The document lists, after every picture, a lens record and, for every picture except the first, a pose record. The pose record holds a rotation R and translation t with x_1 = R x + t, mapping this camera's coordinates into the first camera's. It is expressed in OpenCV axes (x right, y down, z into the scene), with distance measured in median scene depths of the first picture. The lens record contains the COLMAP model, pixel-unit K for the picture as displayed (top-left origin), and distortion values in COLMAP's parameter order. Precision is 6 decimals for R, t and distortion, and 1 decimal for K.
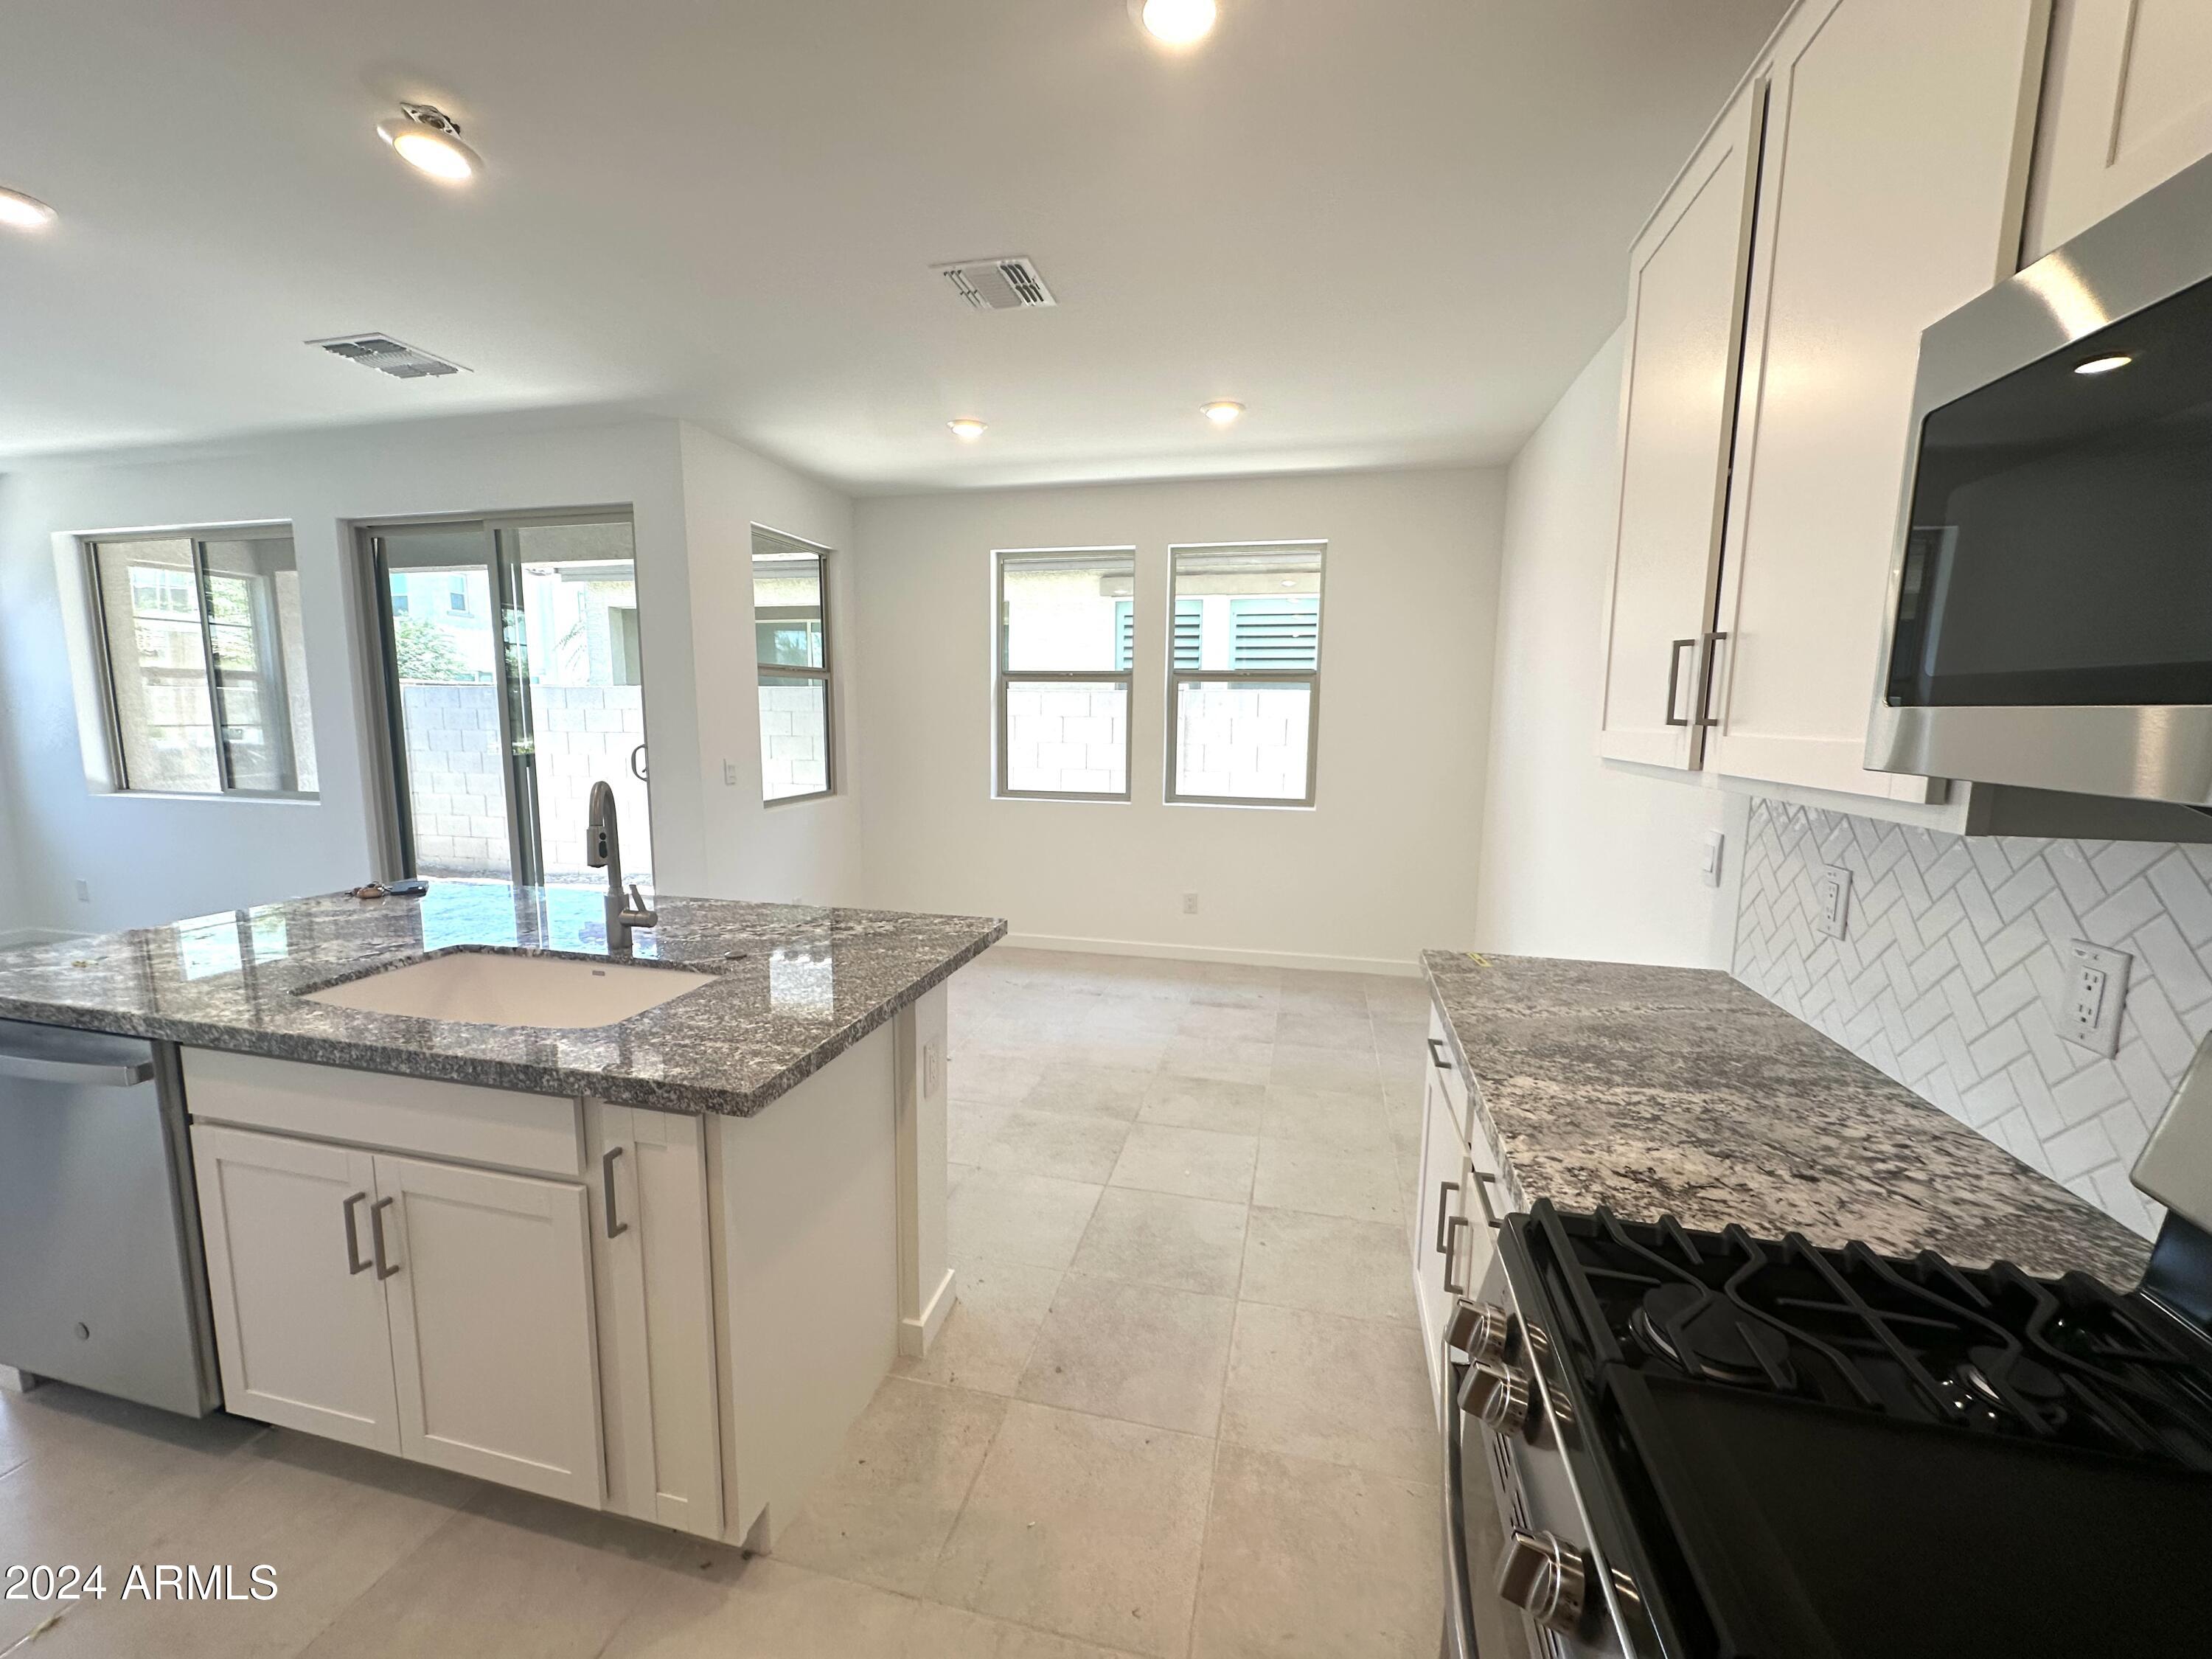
lens RADIAL K [[886.7, 0, 1106.0], [0, 886.7, 829.5], [0, 0, 1]] dist [-0.002263, 0.000102]
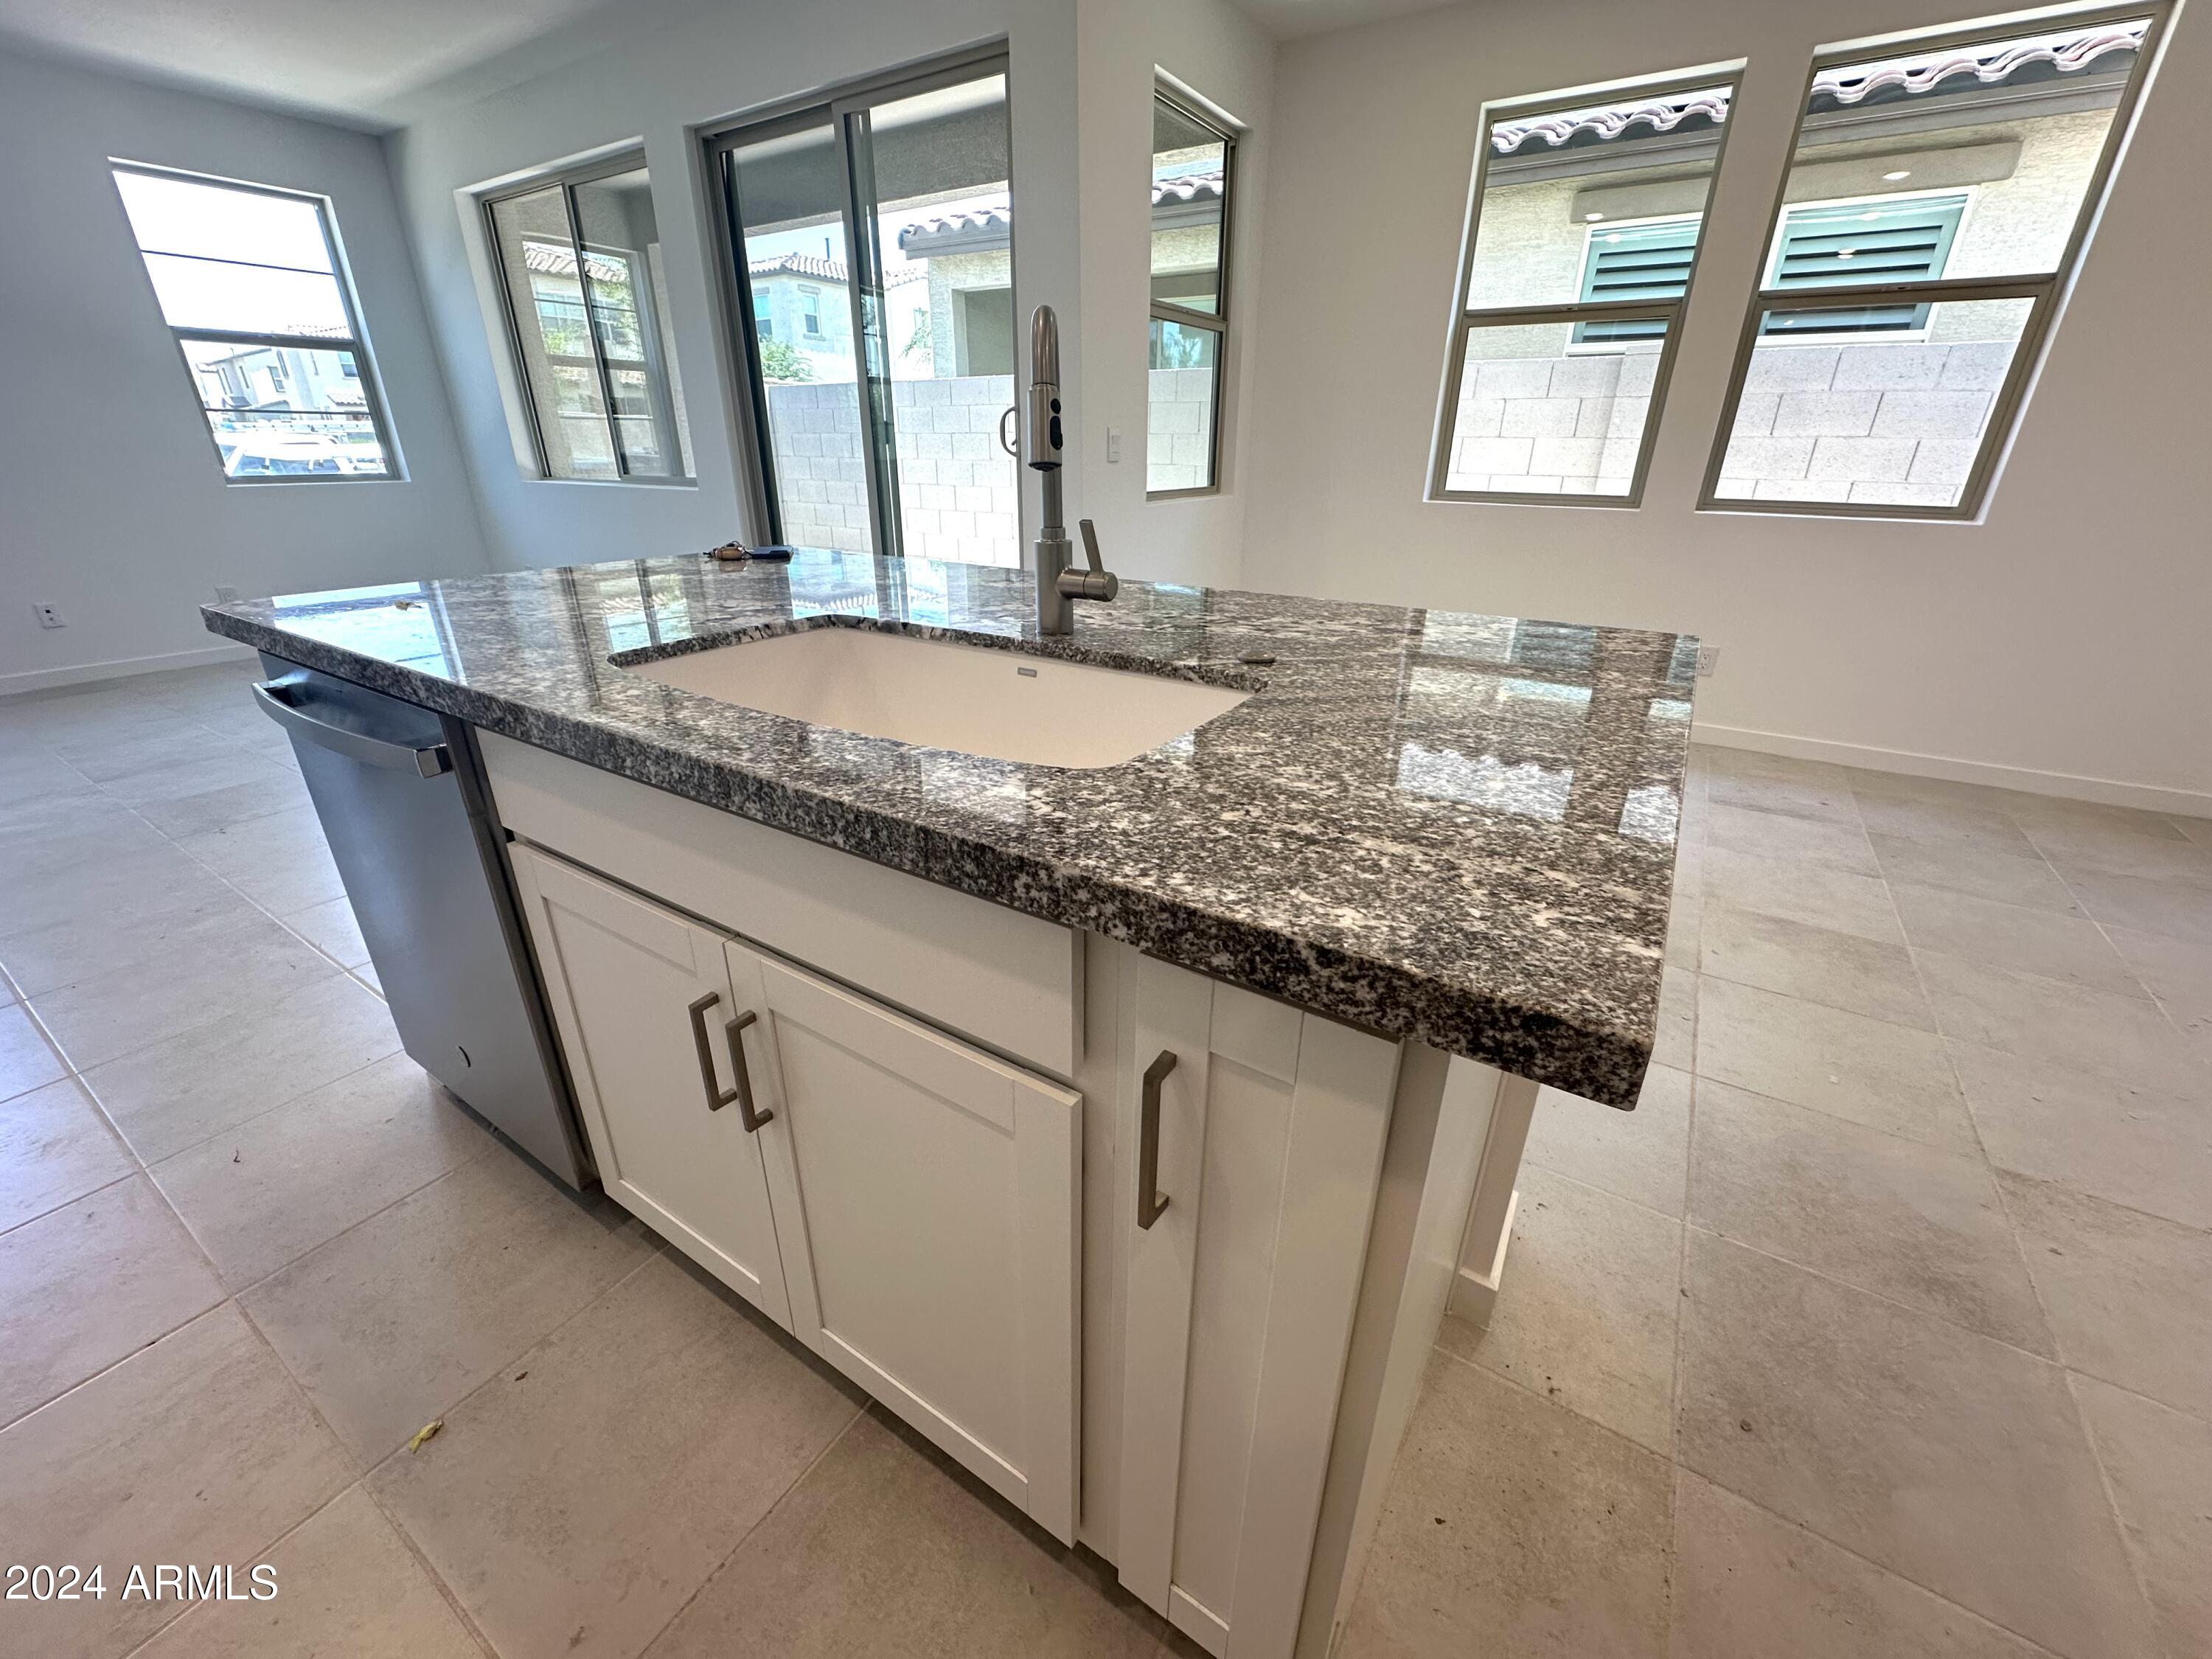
lens RADIAL K [[886.7, 0, 1106.0], [0, 886.7, 829.5], [0, 0, 1]] dist [-0.002263, 0.000102]
pose [[0.943931, 0.129590, -0.303645, -0.311377], [-0.042509, 0.959792, 0.277474, 0.091100], [0.327394, -0.249008, 0.911487, 0.419176]]
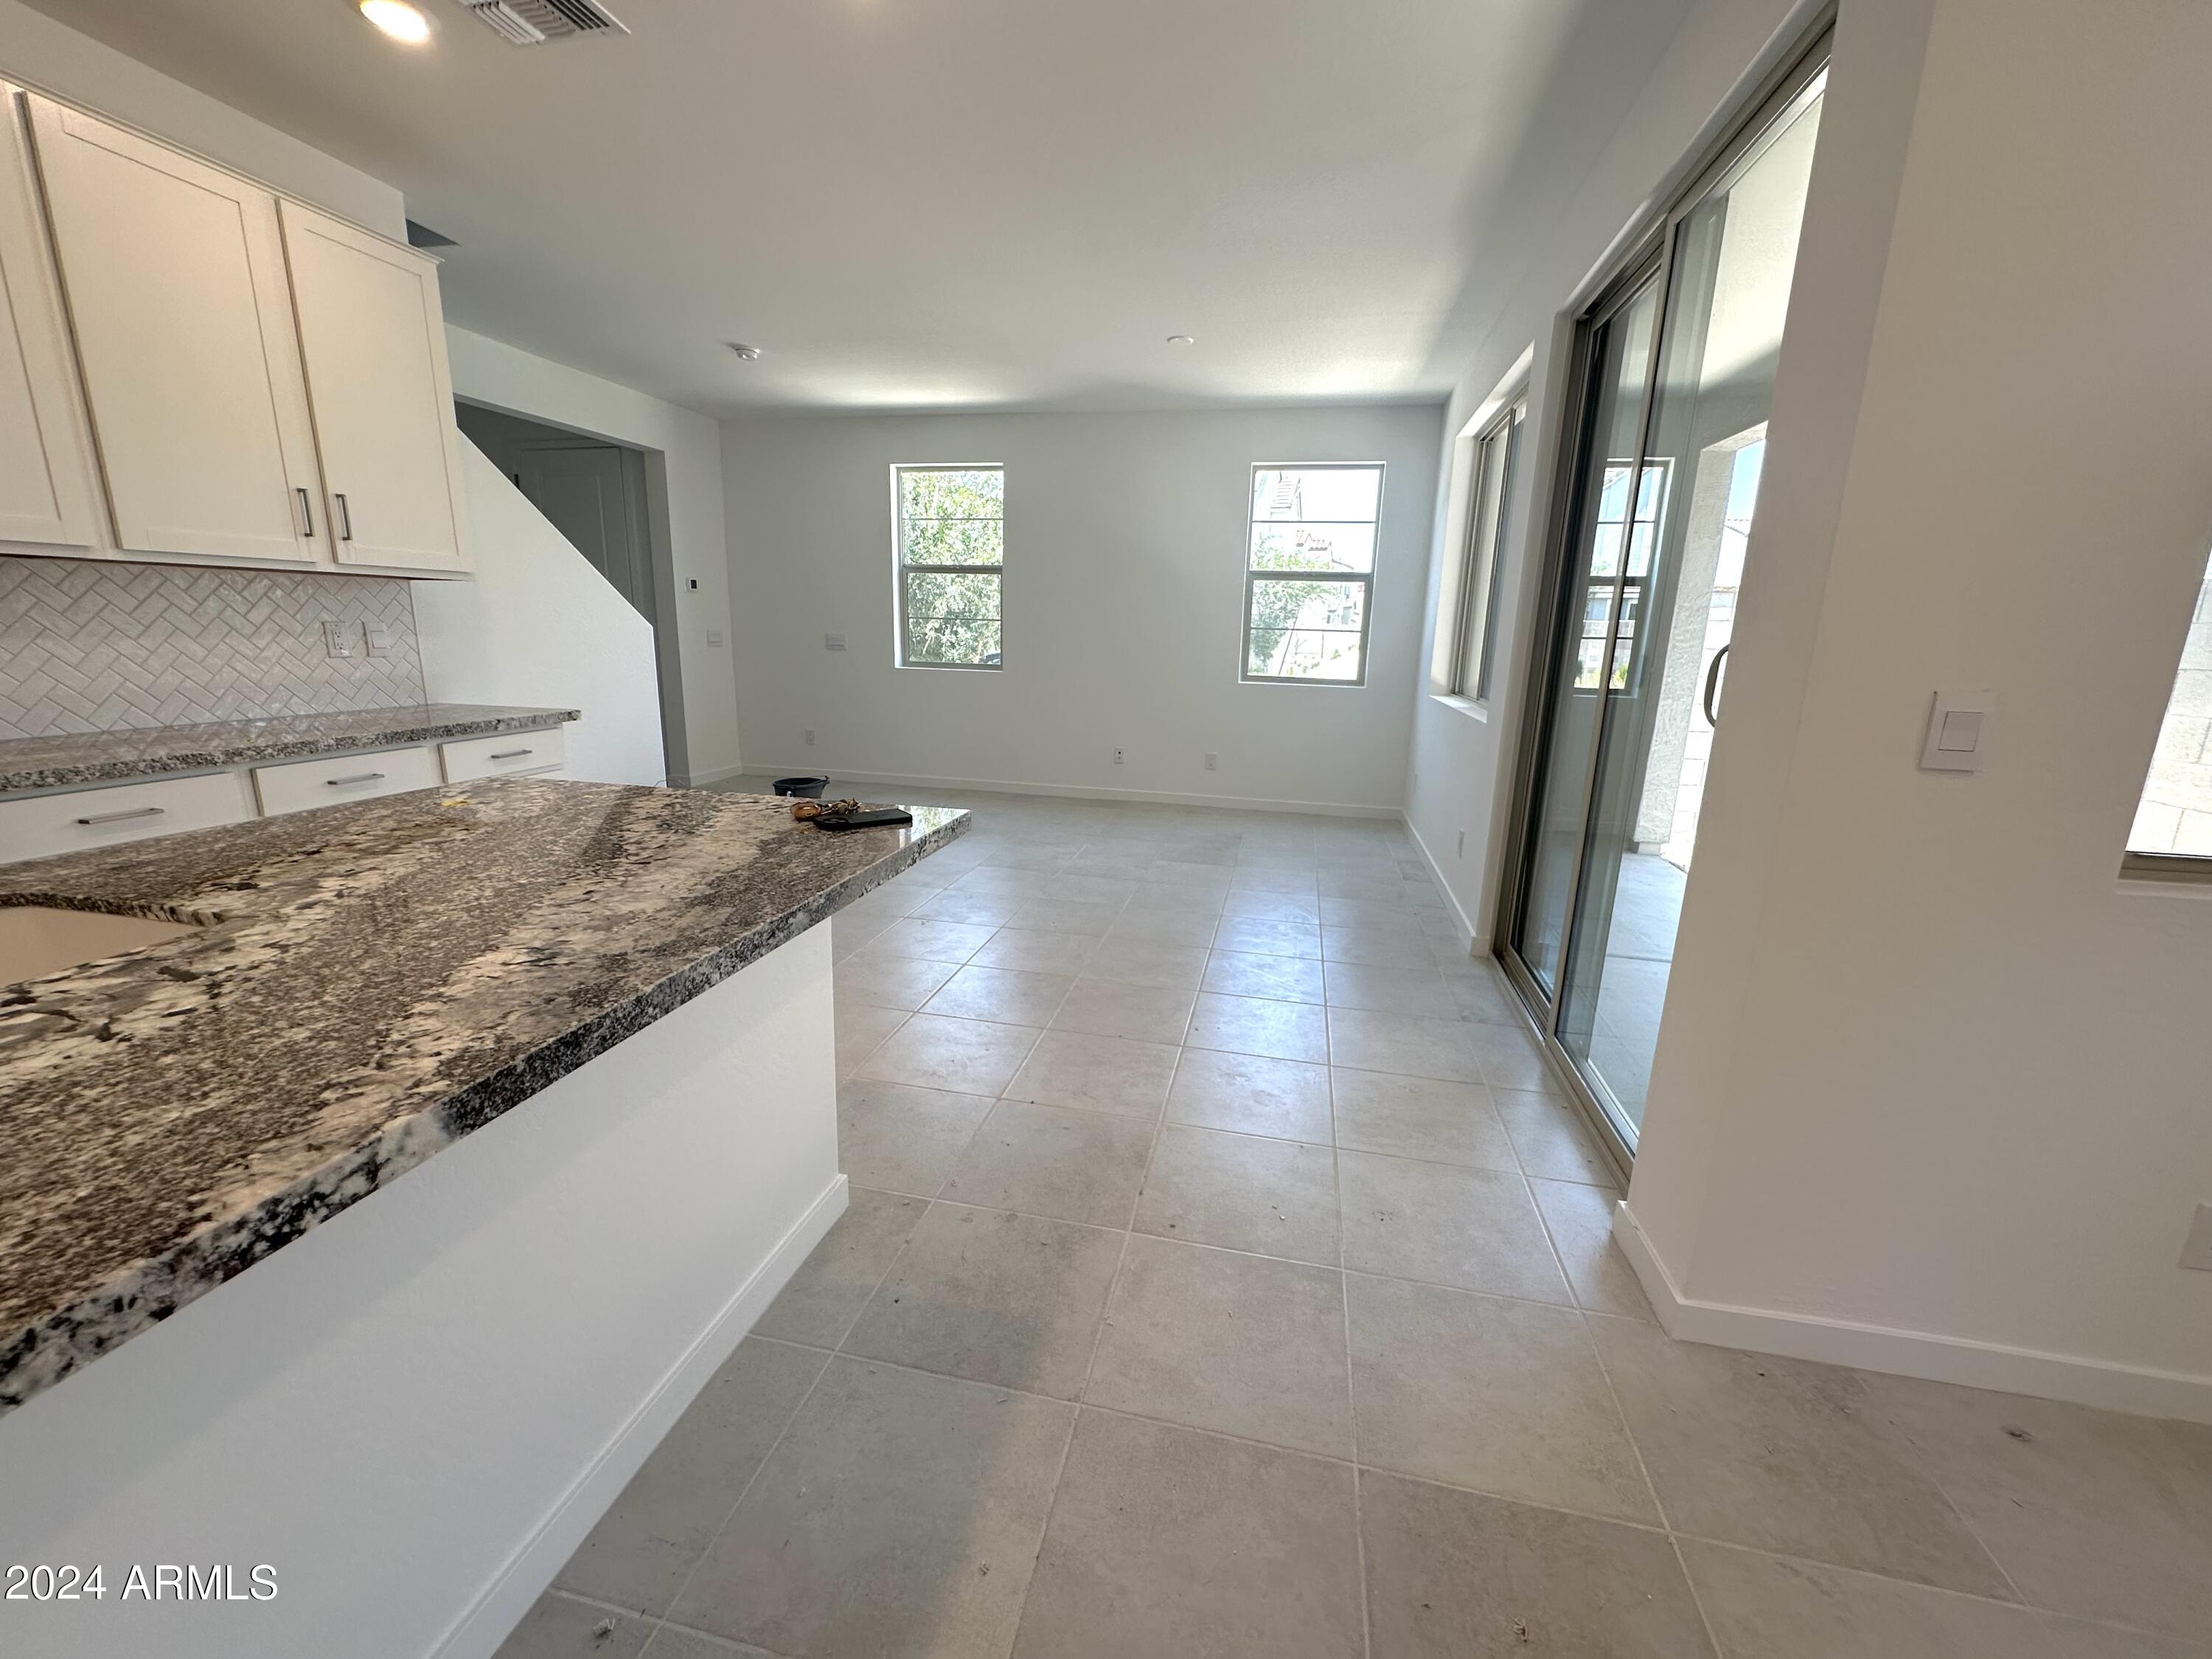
lens RADIAL K [[886.7, 0, 1106.0], [0, 886.7, 829.5], [0, 0, 1]] dist [-0.002263, 0.000102]
pose [[0.027944, 0.217467, -0.975668, -0.218073], [-0.160985, 0.964287, 0.210319, -0.108212], [0.986561, 0.151191, 0.061955, 1.436445]]
